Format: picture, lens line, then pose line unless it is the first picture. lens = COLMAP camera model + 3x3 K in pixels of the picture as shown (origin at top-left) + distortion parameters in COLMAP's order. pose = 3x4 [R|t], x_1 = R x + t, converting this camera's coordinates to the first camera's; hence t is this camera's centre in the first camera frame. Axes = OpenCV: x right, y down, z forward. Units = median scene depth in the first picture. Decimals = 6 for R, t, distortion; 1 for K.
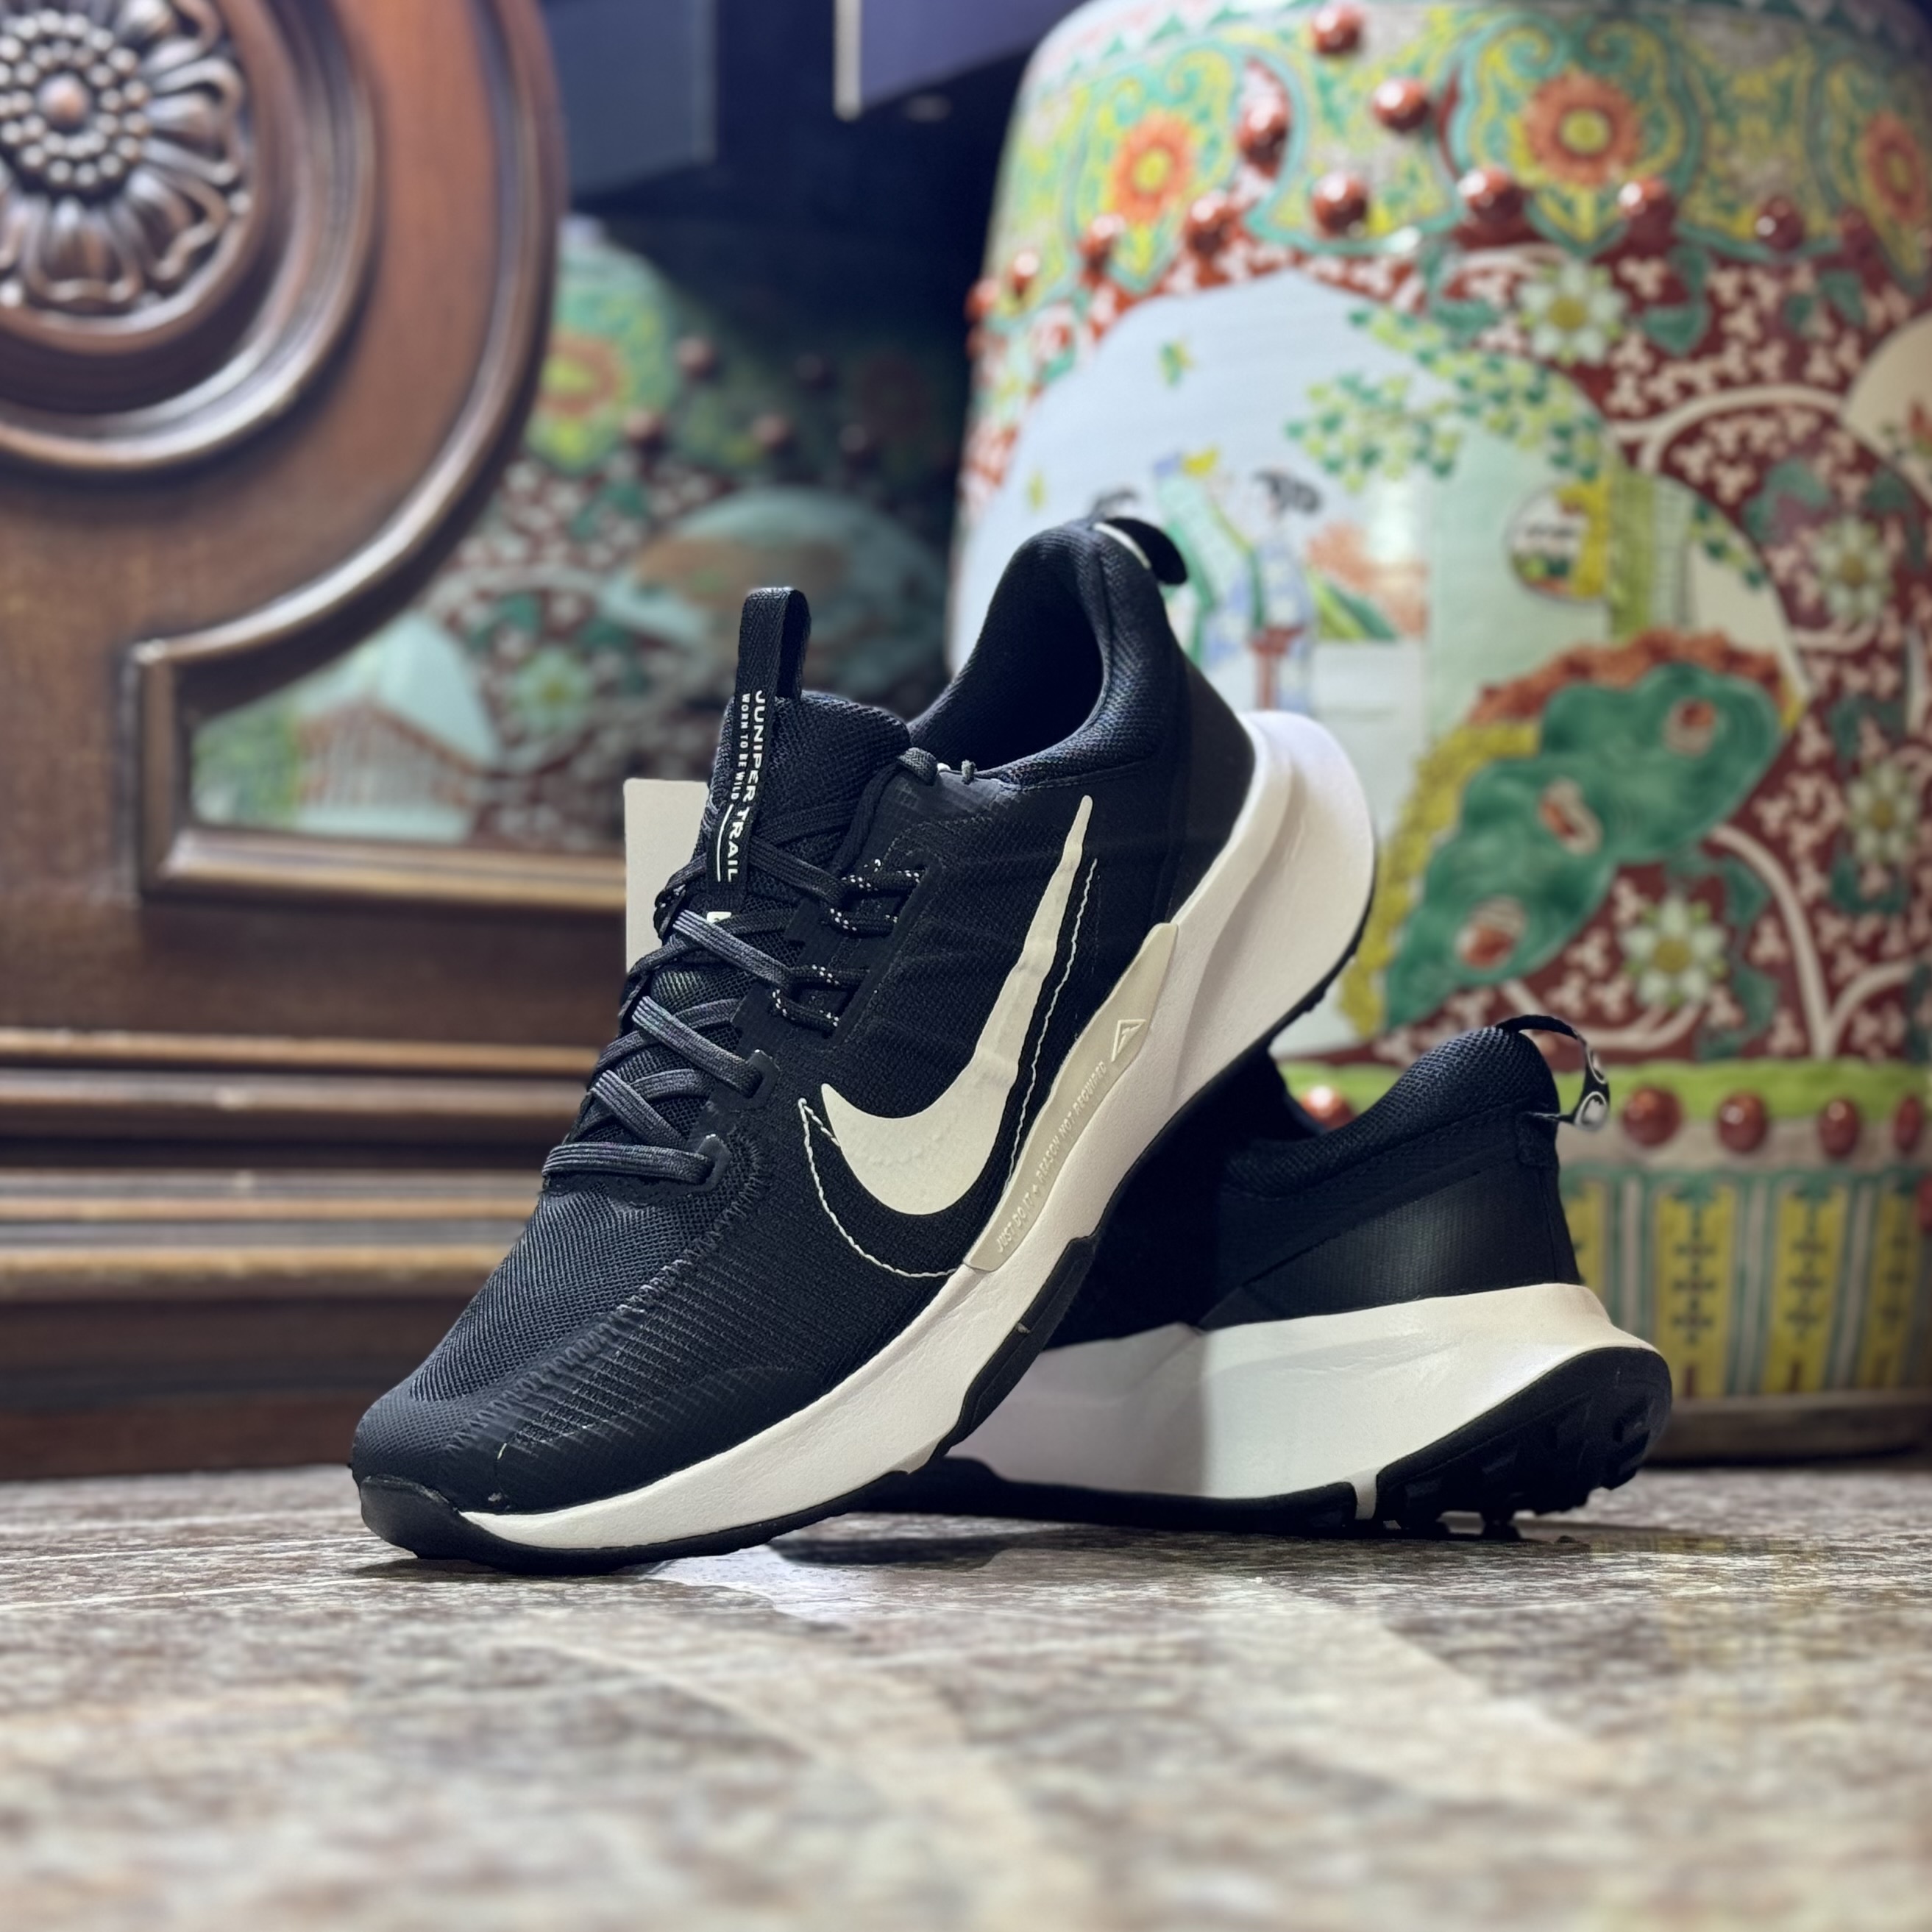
lens RADIAL K [[5099.1, 0, 1130.5], [0, 5099.1, 962.4], [0, 0, 1]] dist [0.034883, 0.712133]
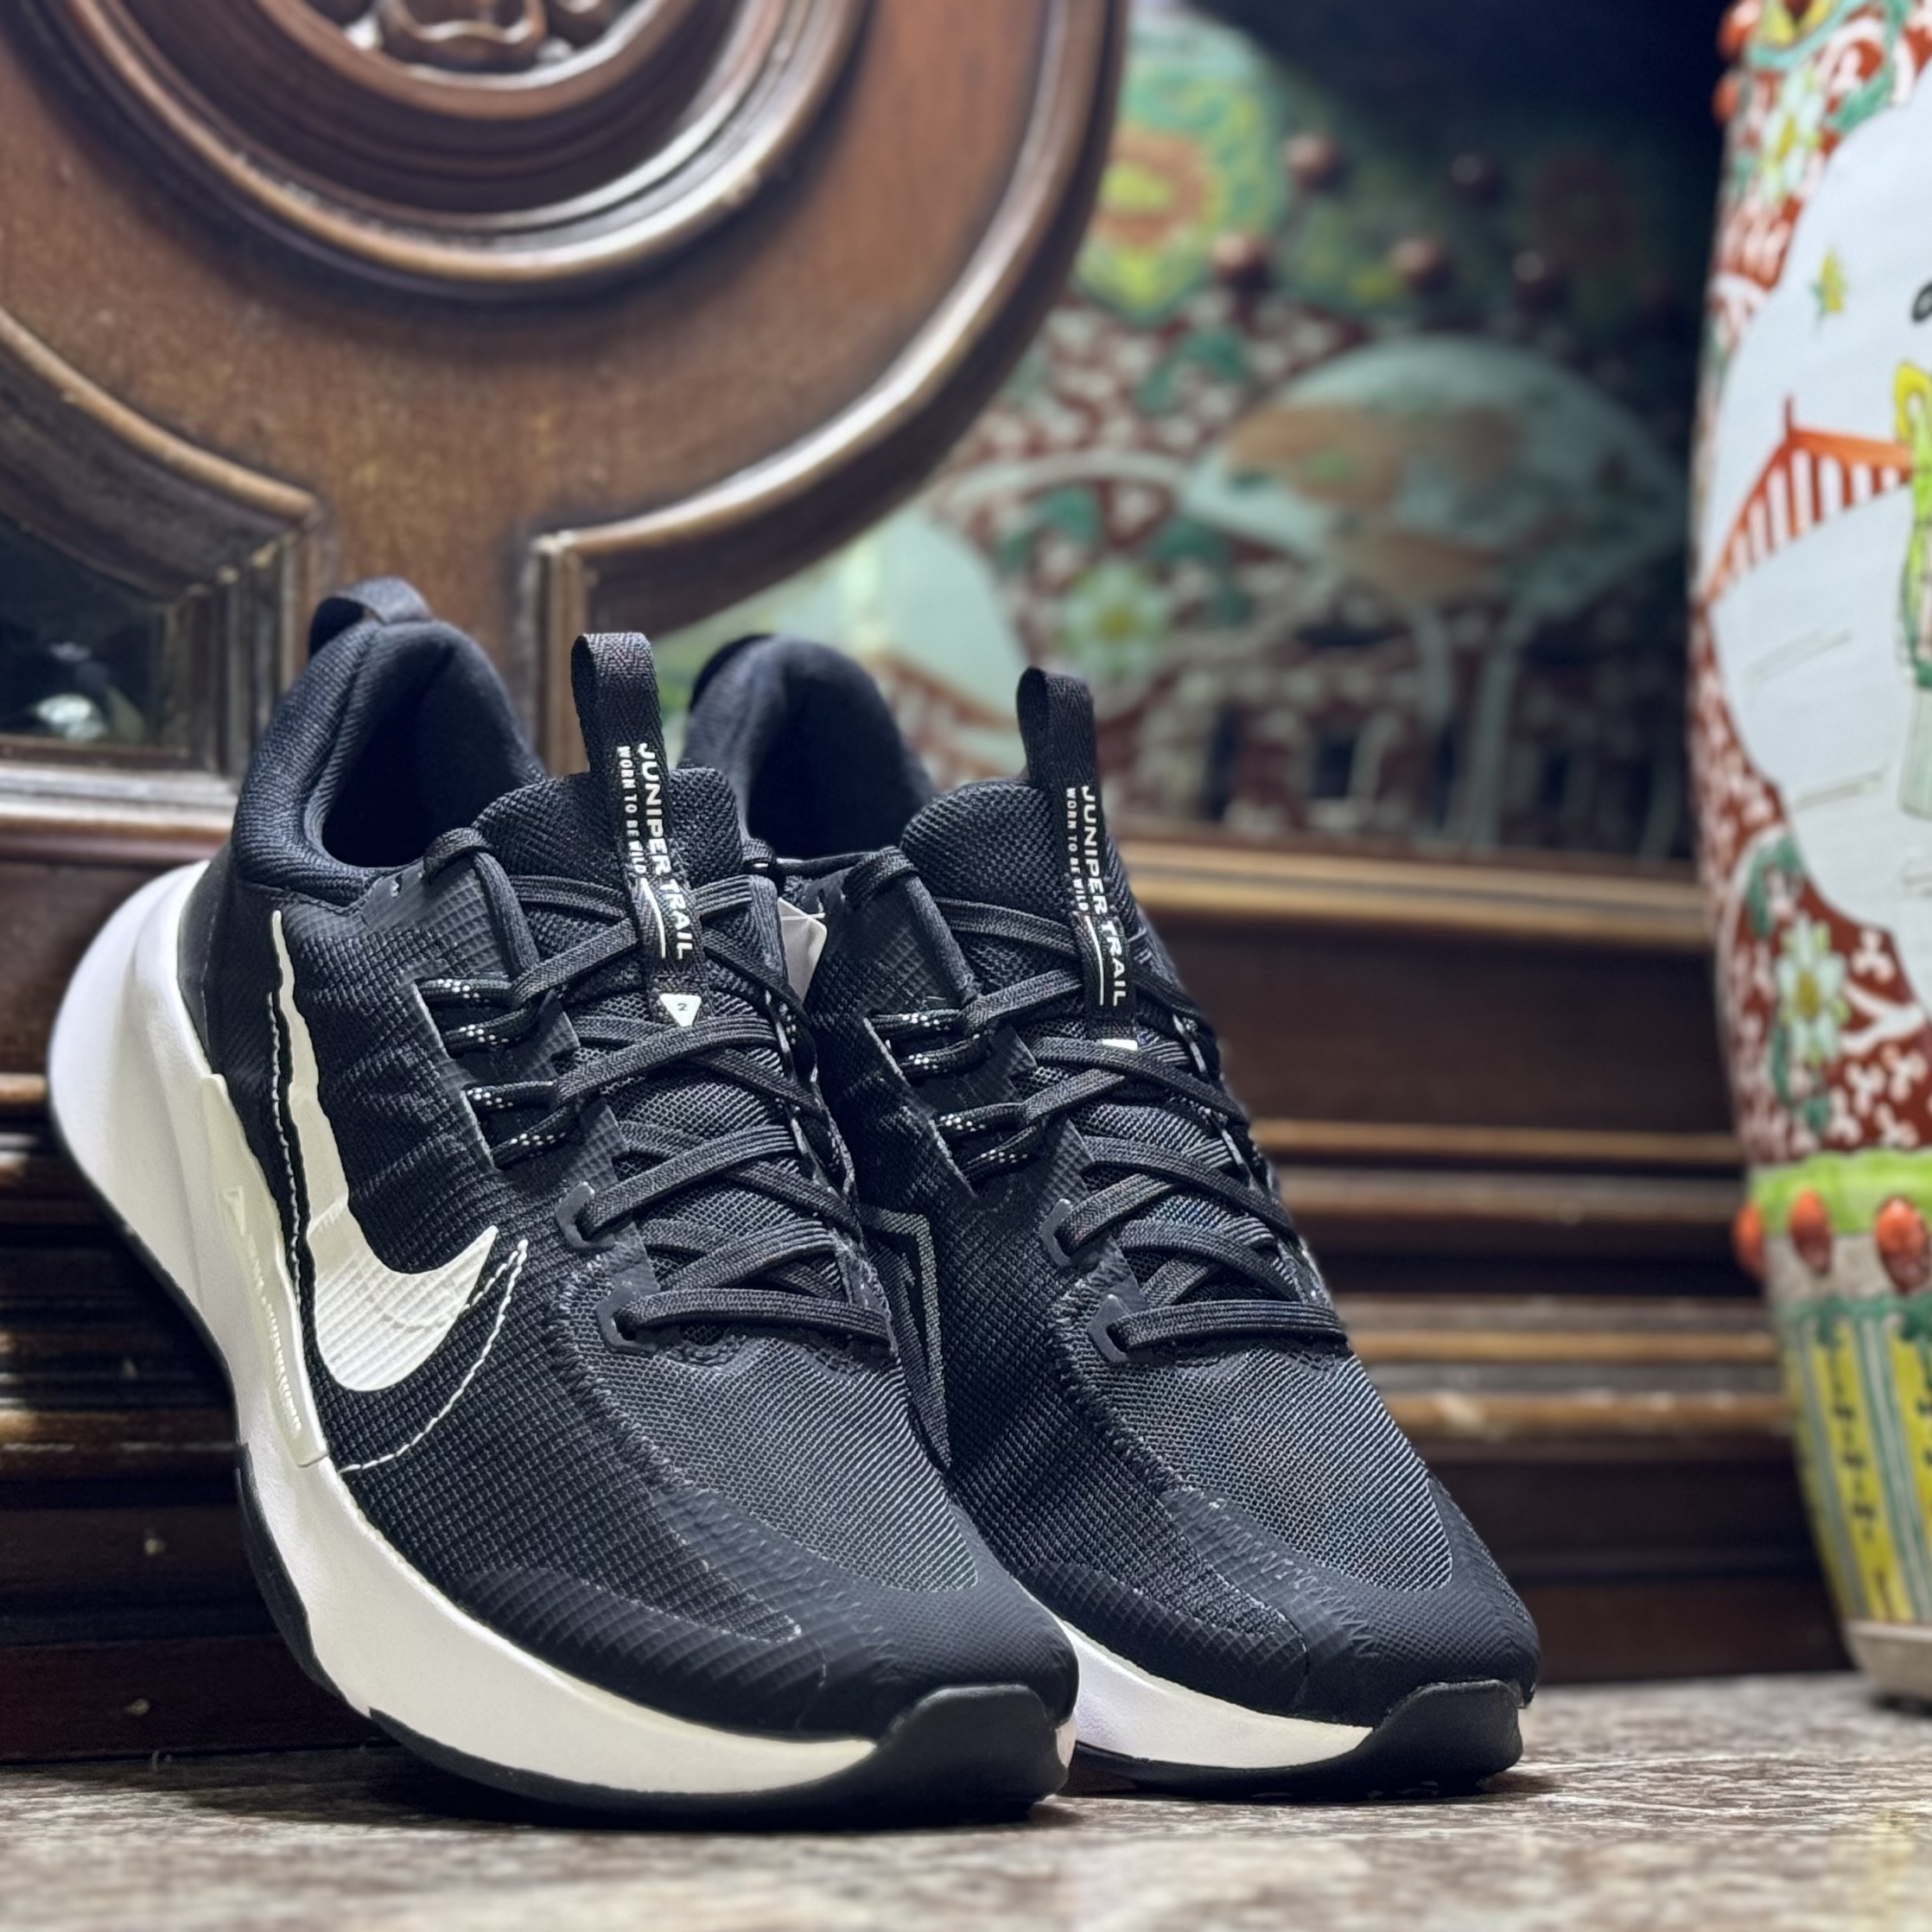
lens RADIAL K [[5498.3, 0, 968.0], [0, 5498.3, 968.7], [0, 0, 1]] dist [0.055879, 0.347580]
pose [[0.991744, -0.004620, -0.128151, -0.034321], [0.001987, 0.999784, -0.020669, 0.011949], [0.128219, 0.020243, 0.991539, 0.226554]]
